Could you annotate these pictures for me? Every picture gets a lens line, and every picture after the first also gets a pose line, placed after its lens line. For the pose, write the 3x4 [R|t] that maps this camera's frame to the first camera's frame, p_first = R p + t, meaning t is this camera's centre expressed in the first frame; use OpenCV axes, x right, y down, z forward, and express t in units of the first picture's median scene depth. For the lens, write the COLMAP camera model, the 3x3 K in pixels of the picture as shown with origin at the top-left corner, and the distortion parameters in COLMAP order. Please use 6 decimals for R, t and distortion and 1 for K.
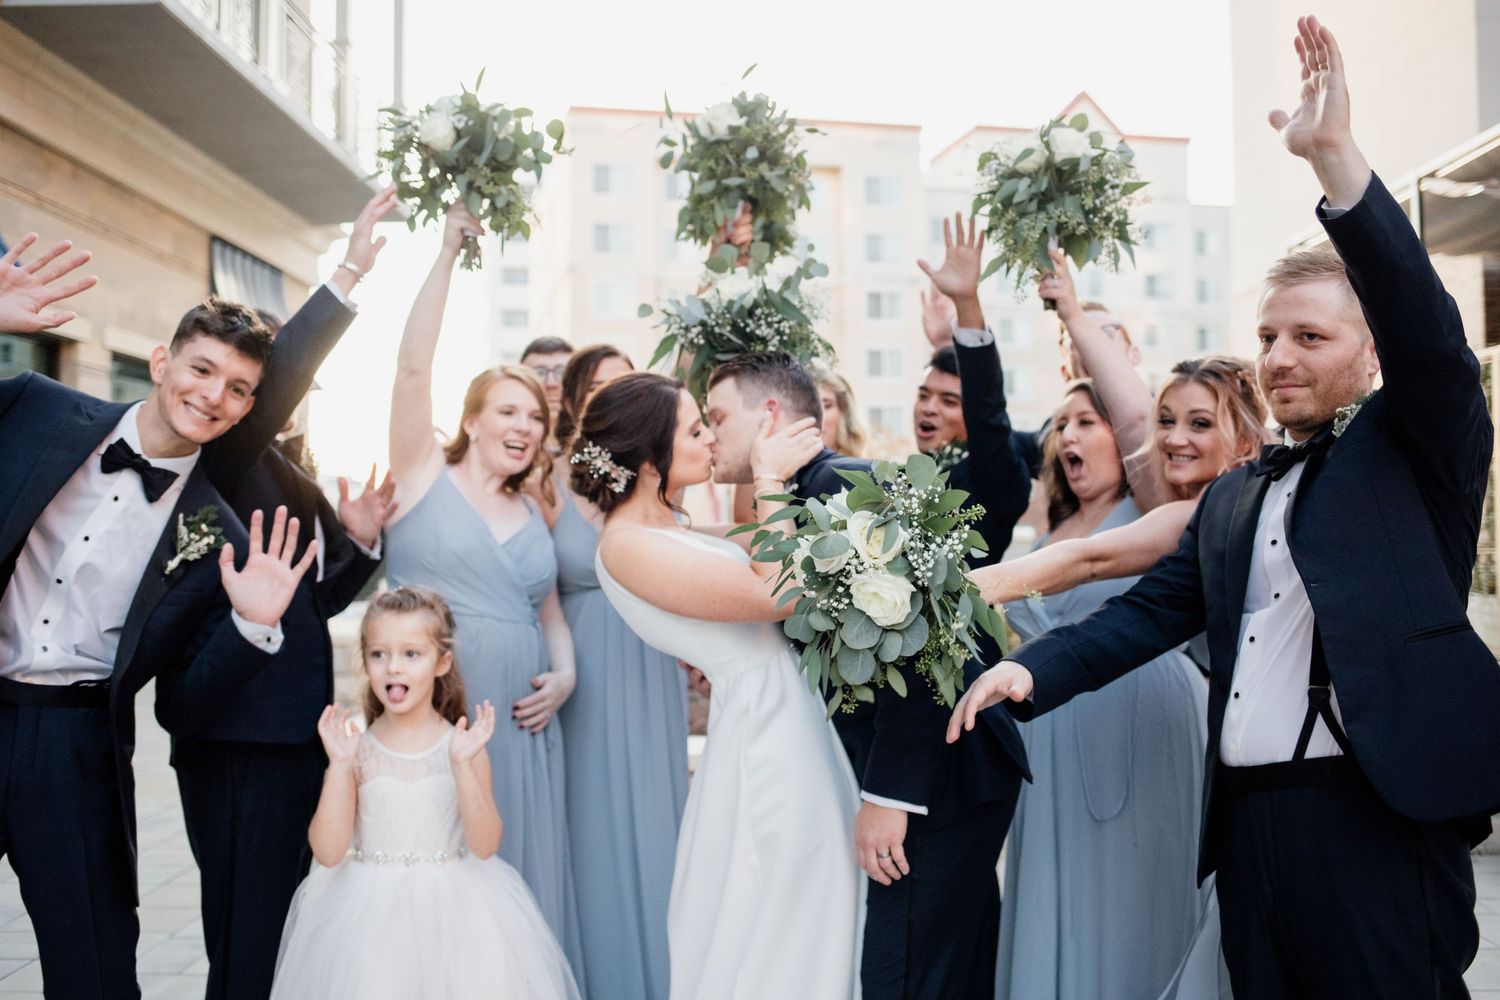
lens RADIAL K [[1493.7, 0, 747.4], [0, 1493.7, 497.3], [0, 0, 1]] dist [-0.032536, 0.022331]
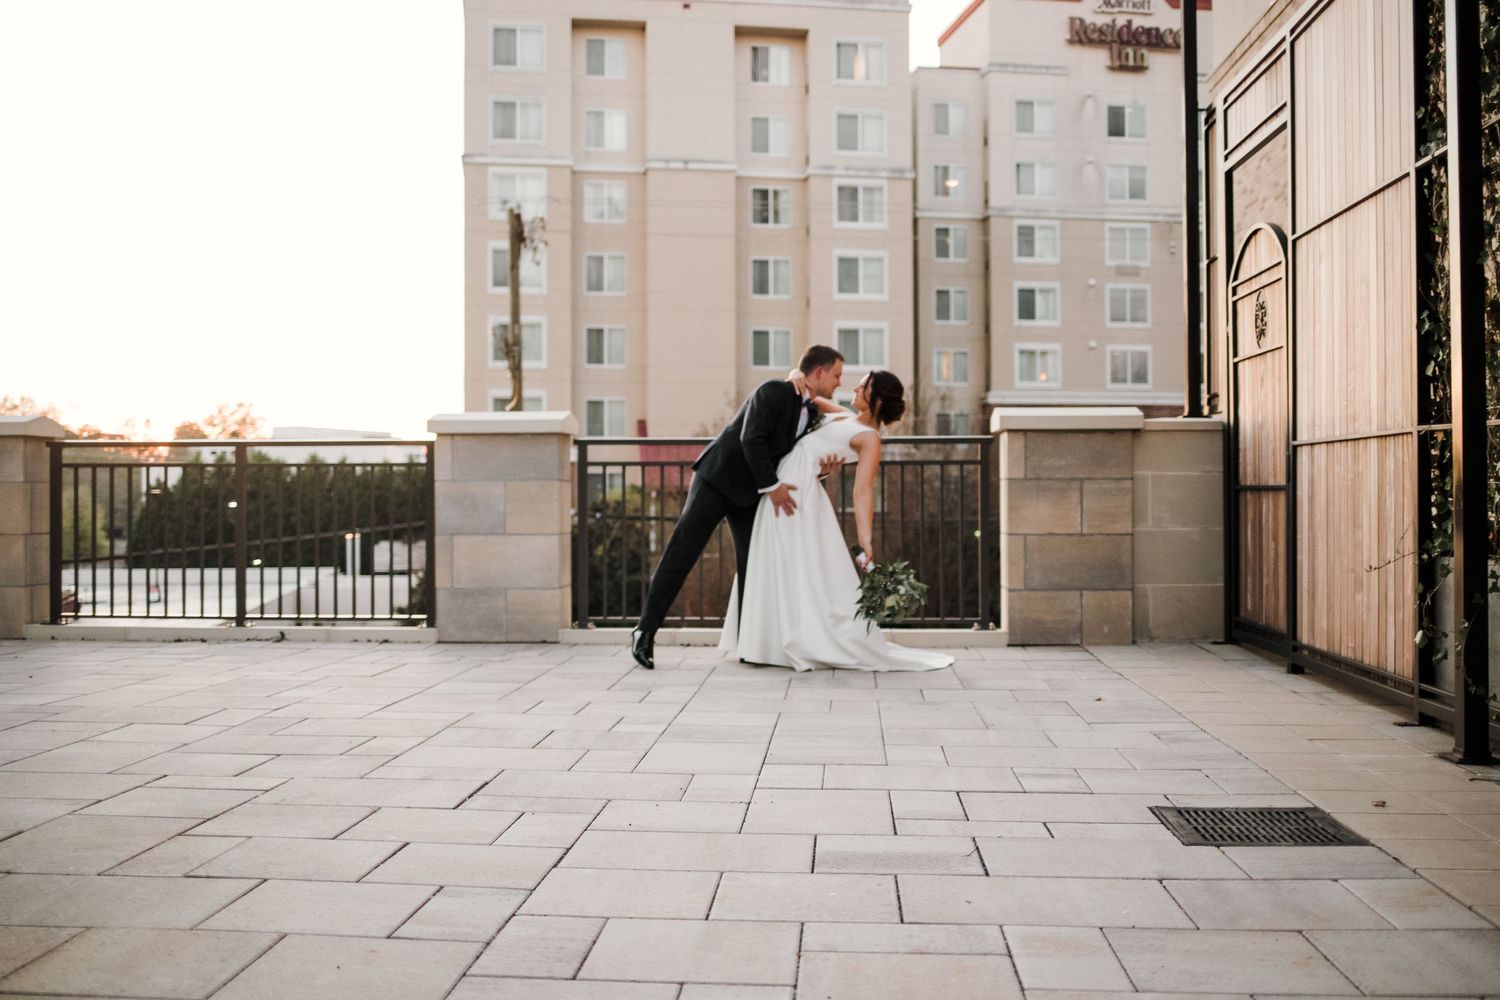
lens RADIAL K [[1548.9, 0, 746.0], [0, 1548.9, 493.4], [0, 0, 1]] dist [-0.052939, 0.024876]
pose [[0.998281, 0.004870, -0.058401, 0.361200], [-0.003636, 0.999768, 0.021213, 0.047115], [0.058490, -0.020964, 0.998068, 0.742571]]
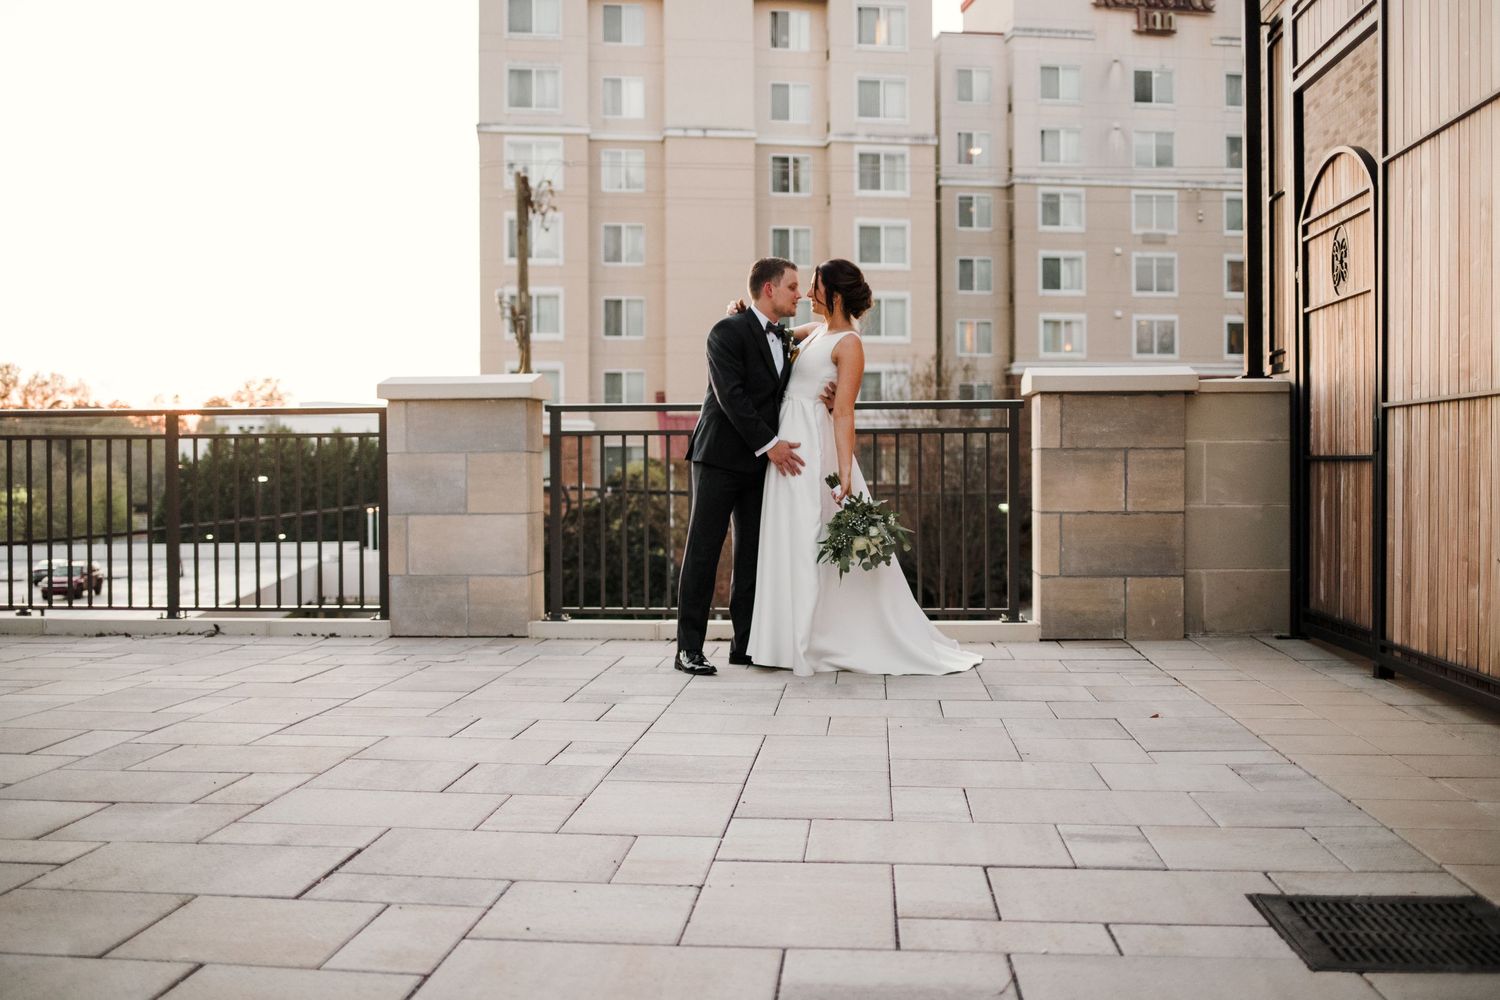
lens RADIAL K [[1534.6, 0, 744.2], [0, 1534.6, 497.3], [0, 0, 1]] dist [-0.047947, 0.022160]
pose [[0.997125, 0.003663, -0.075685, 0.366856], [-0.000531, 0.999144, 0.041367, 0.048773], [0.075772, -0.041208, 0.996273, 0.822828]]
